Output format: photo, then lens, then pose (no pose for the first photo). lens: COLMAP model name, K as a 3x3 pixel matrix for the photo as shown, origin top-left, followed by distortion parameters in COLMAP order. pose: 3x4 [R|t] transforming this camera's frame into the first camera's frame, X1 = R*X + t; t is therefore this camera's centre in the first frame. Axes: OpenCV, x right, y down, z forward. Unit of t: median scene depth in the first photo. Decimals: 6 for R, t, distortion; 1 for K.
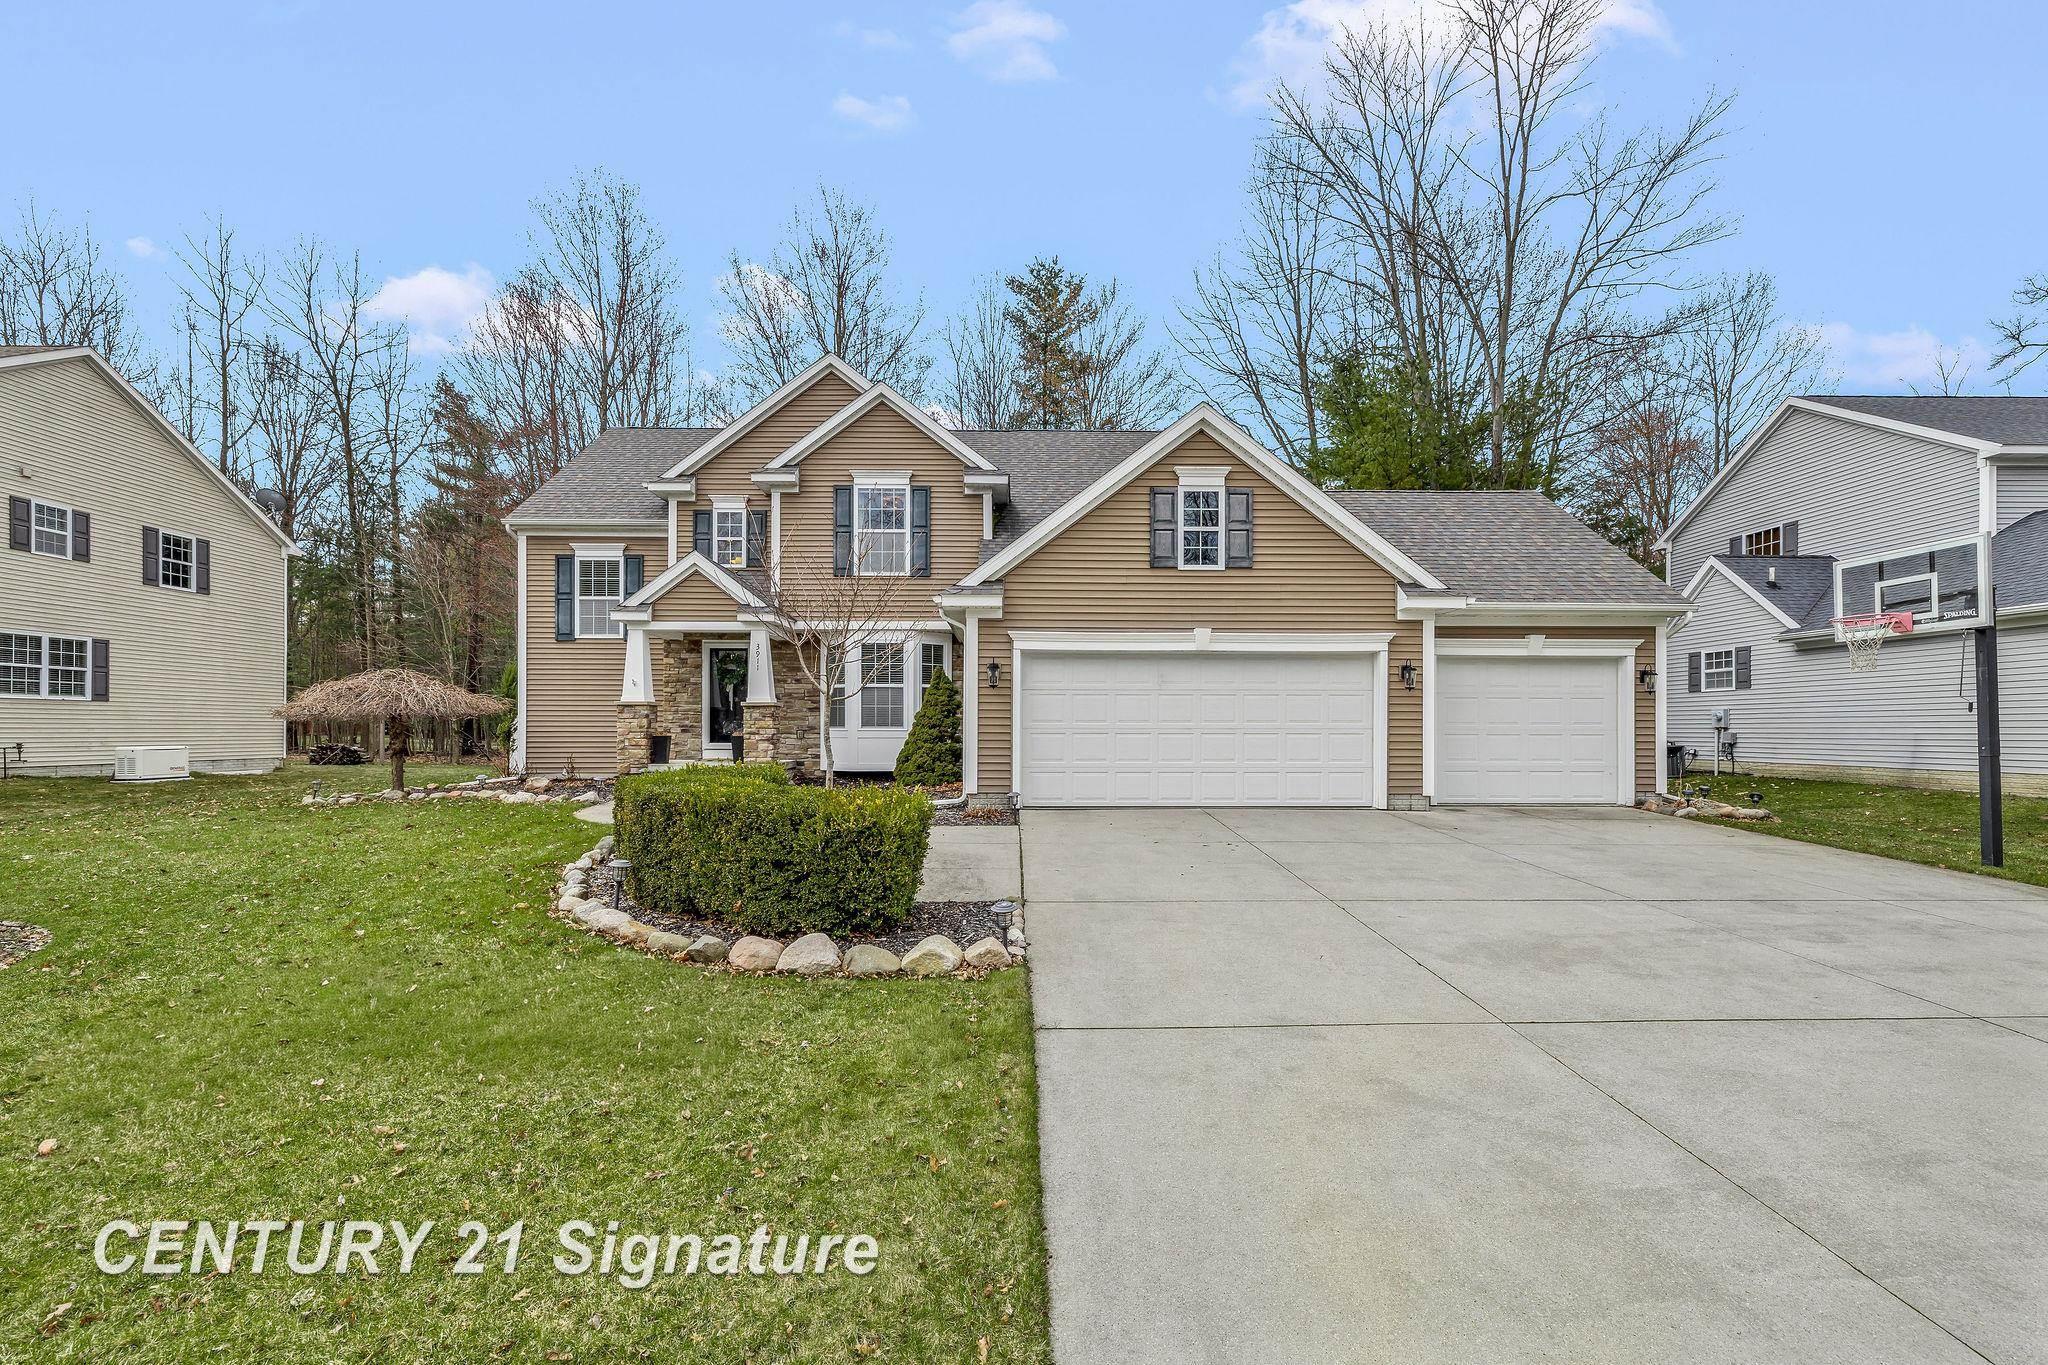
lens RADIAL K [[869.1, 0, 1025.5], [0, 869.1, 723.3], [0, 0, 1]] dist [-0.000572, 0.001269]
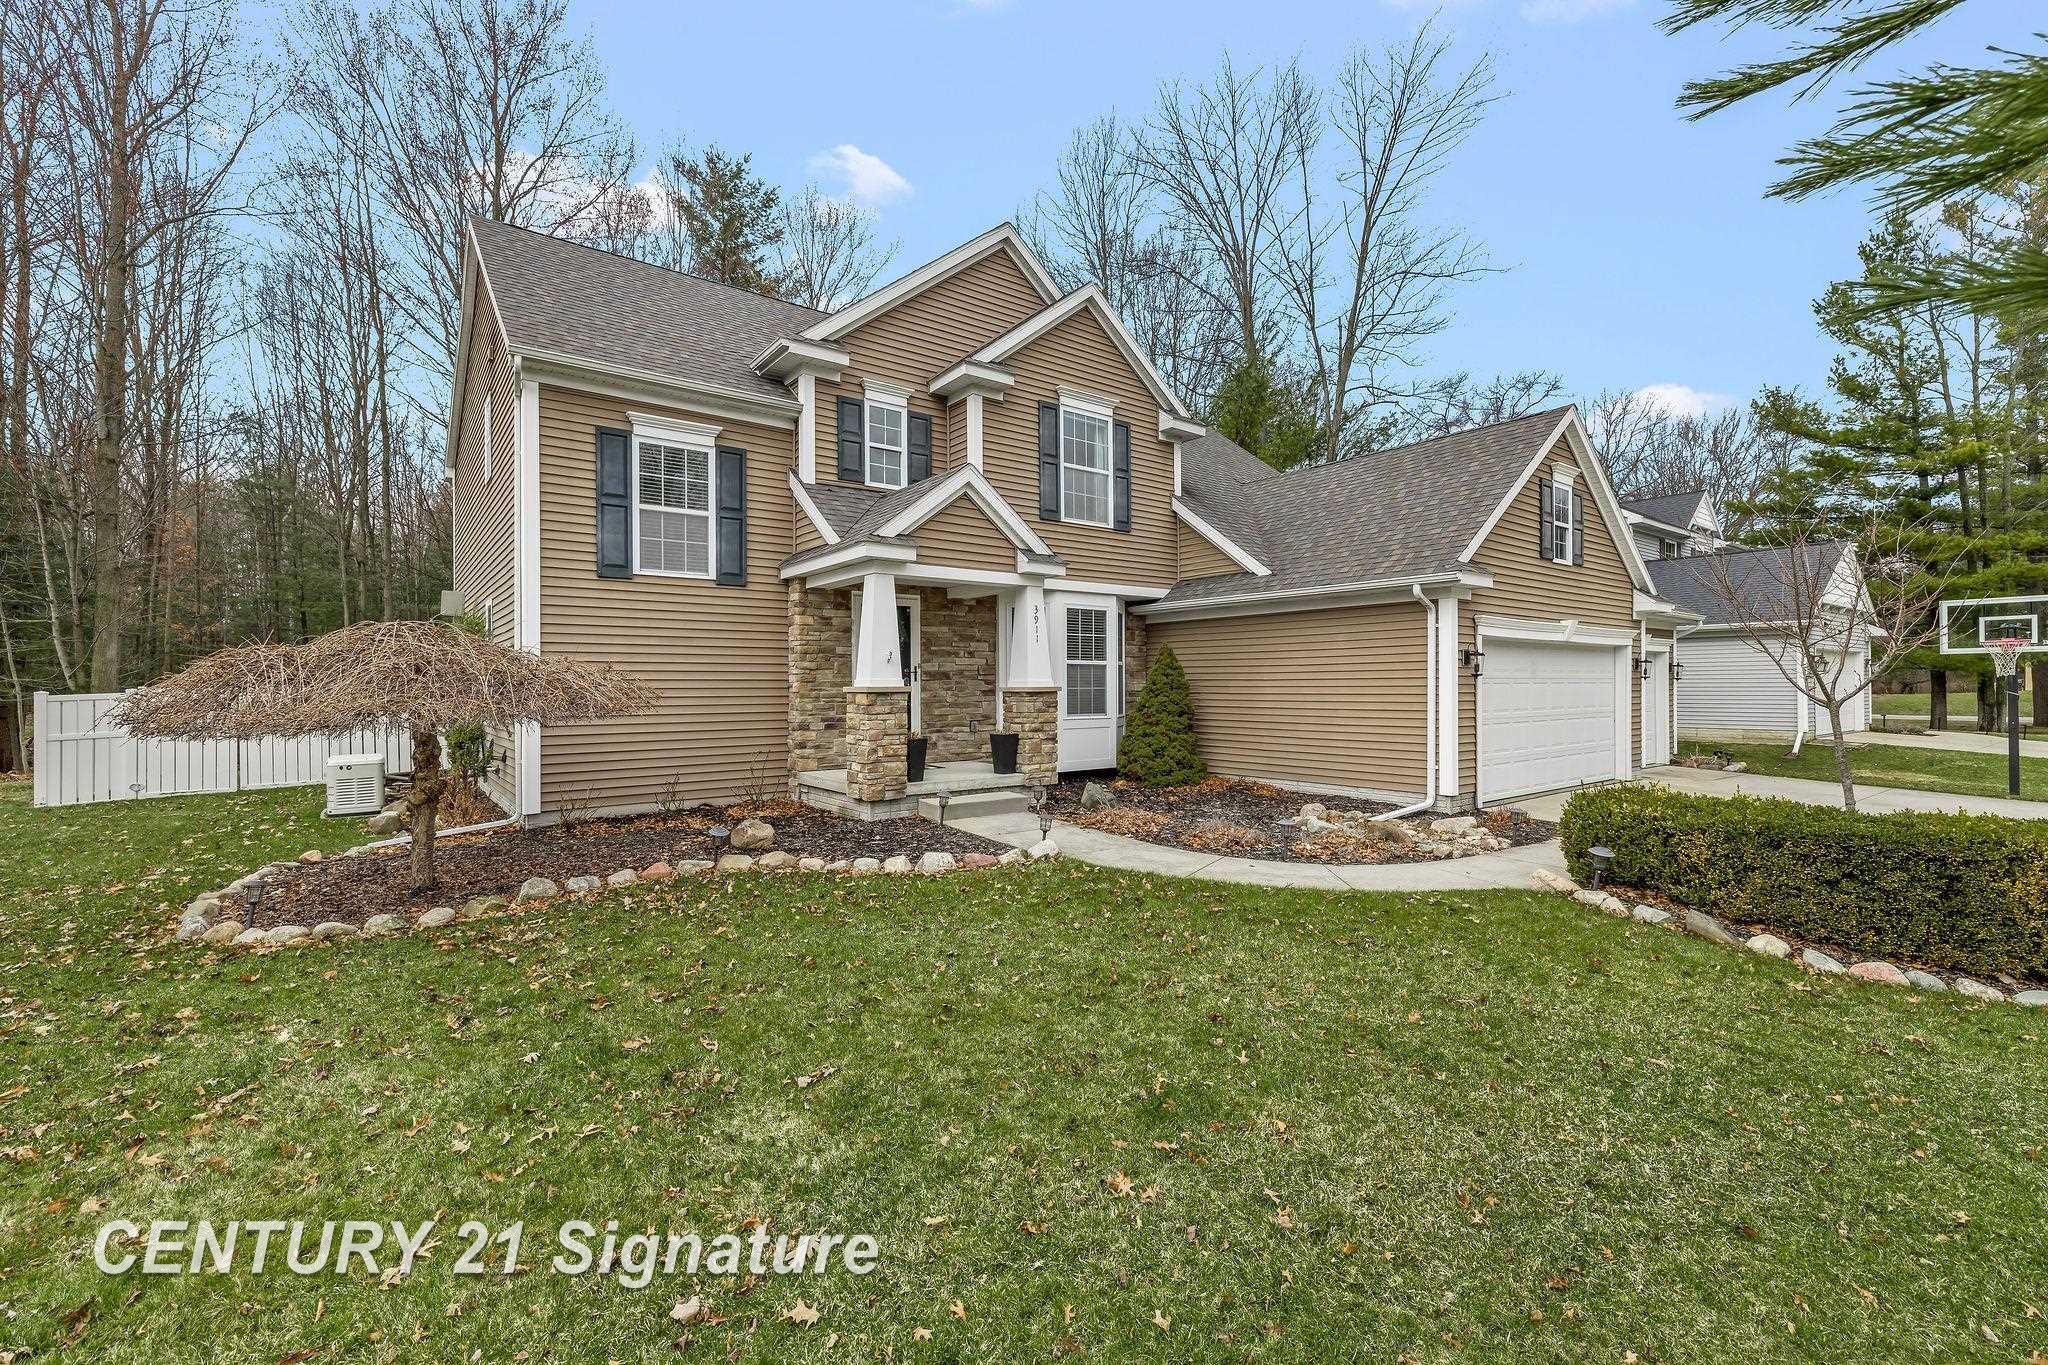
lens RADIAL K [[869.1, 0, 1022.2], [0, 869.1, 675.0], [0, 0, 1]] dist [-0.000572, 0.001269]
pose [[0.808926, 0.003438, 0.587900, -0.665630], [0.002771, 0.999949, -0.009661, -0.024456], [-0.587904, 0.009444, 0.808876, 0.383452]]
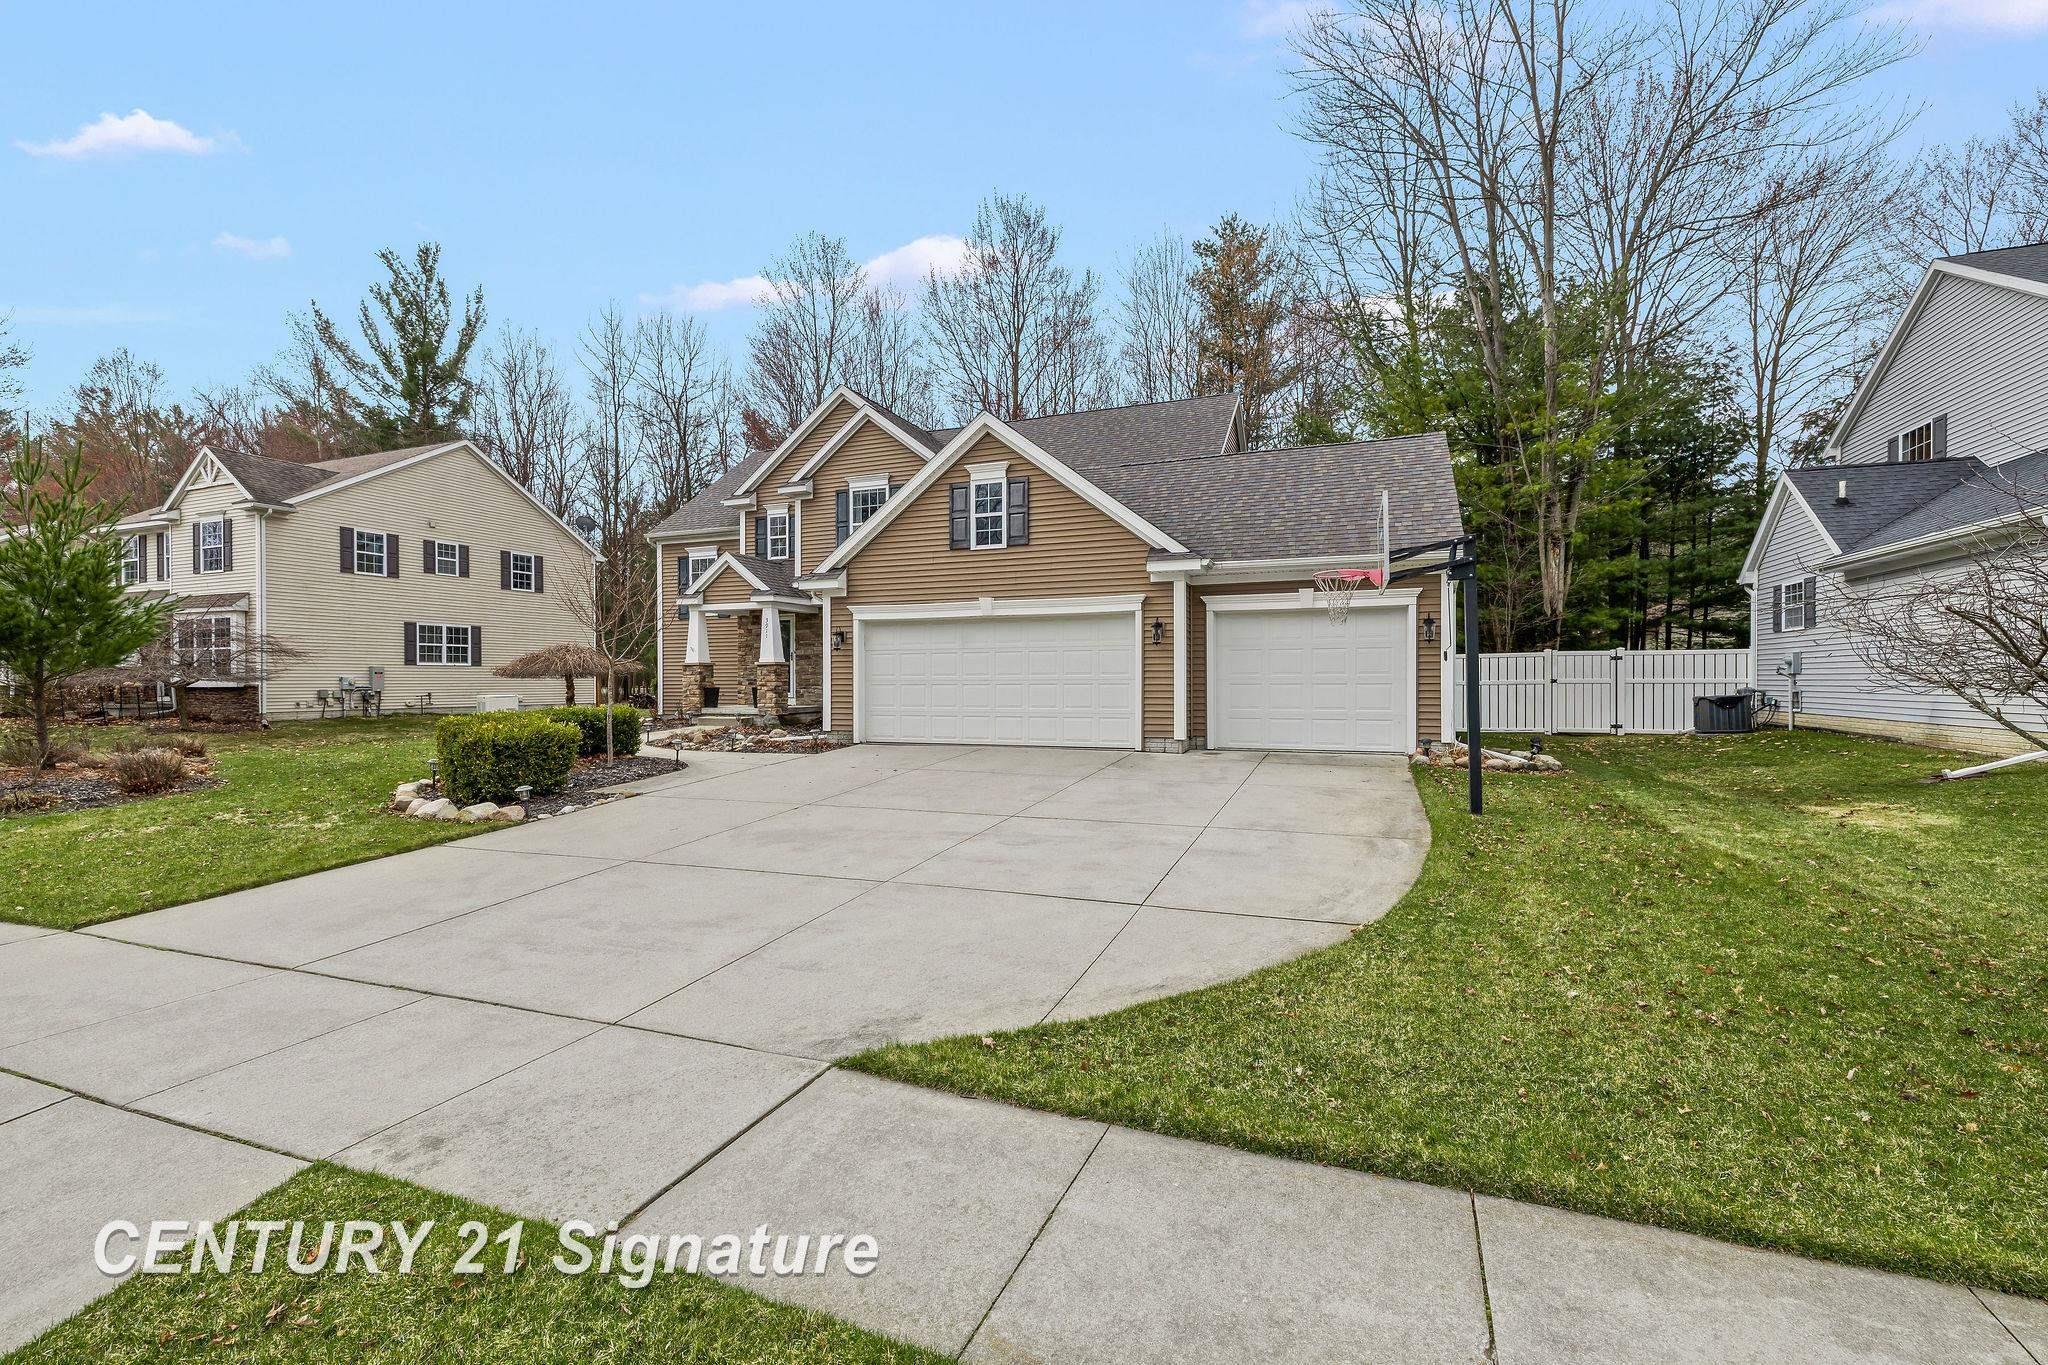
lens RADIAL K [[869.1, 0, 1027.8], [0, 869.1, 666.5], [0, 0, 1]] dist [-0.000572, 0.001269]
pose [[0.925786, -0.012205, -0.377852, 0.505099], [0.008363, 0.999895, -0.011809, 0.001253], [0.377957, 0.007773, 0.925791, -0.068746]]
